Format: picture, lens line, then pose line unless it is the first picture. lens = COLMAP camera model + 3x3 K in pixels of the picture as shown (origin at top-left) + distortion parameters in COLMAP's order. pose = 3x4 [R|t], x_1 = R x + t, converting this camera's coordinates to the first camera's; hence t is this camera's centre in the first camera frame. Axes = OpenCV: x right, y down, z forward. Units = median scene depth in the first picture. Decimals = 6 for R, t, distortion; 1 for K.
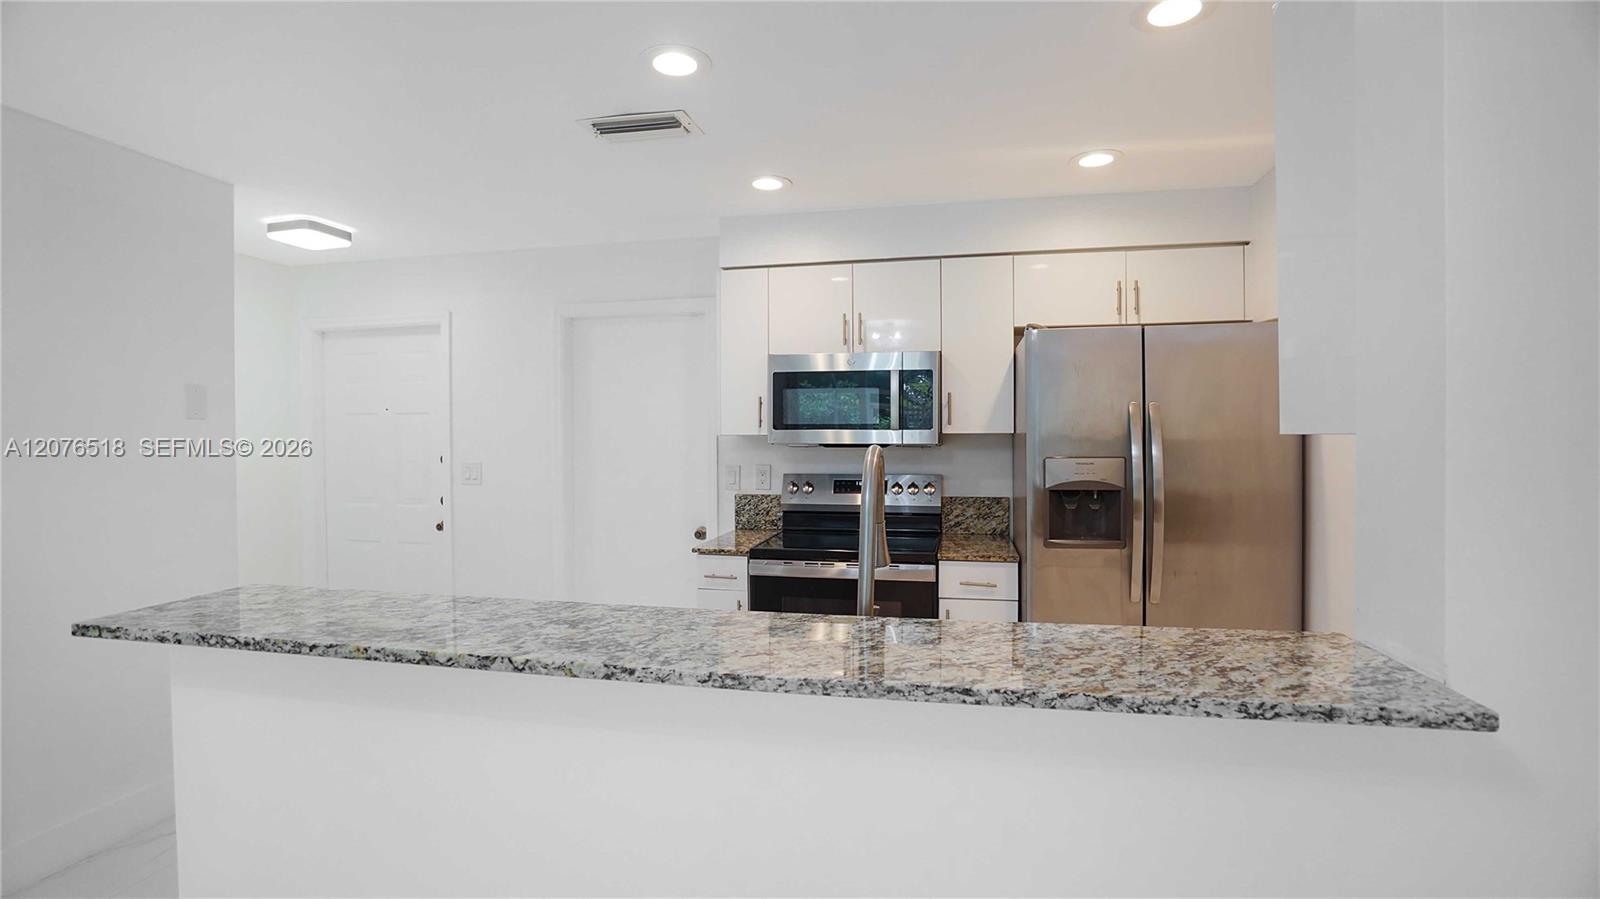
lens RADIAL K [[747.6, 0, 798.1], [0, 747.6, 452.9], [0, 0, 1]] dist [-0.063149, 0.026207]
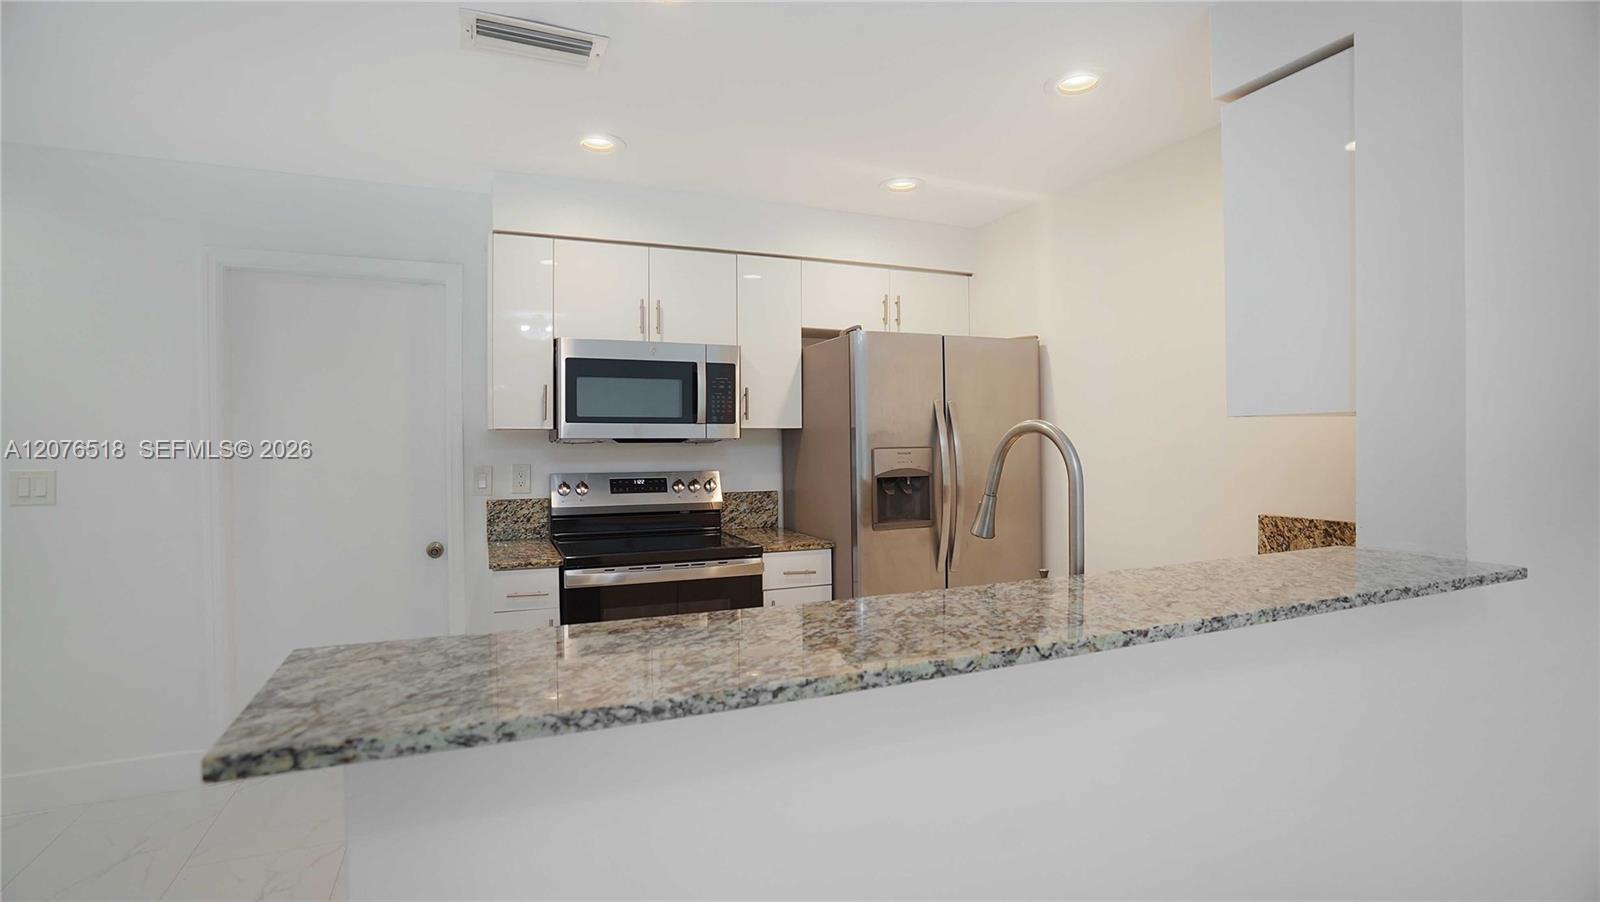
lens RADIAL K [[752.4, 0, 795.5], [0, 752.4, 454.1], [0, 0, 1]] dist [-0.067584, 0.032588]
pose [[0.817965, -0.010243, 0.575177, -0.362355], [0.016303, 0.999853, -0.005379, 0.017332], [-0.575037, 0.013777, 0.818012, 0.143921]]
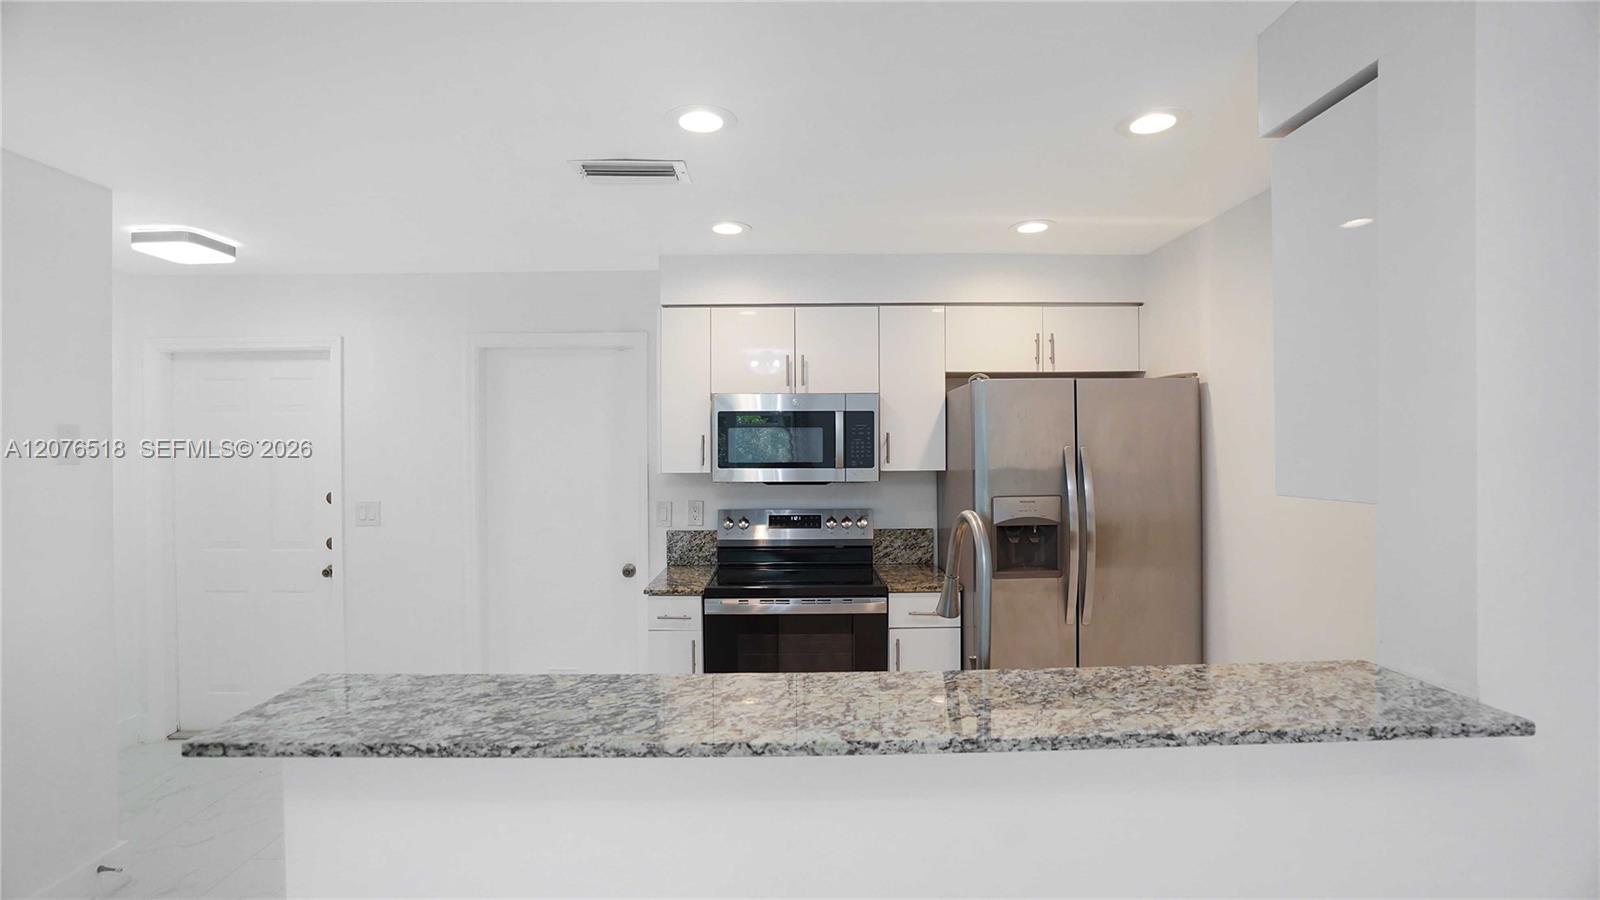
lens RADIAL K [[752.4, 0, 795.5], [0, 752.4, 453.1], [0, 0, 1]] dist [-0.067584, 0.032588]
pose [[0.974648, -0.002863, 0.223727, -0.180407], [0.007478, 0.999776, -0.019783, -0.034480], [-0.223620, 0.020954, 0.974451, -0.012842]]
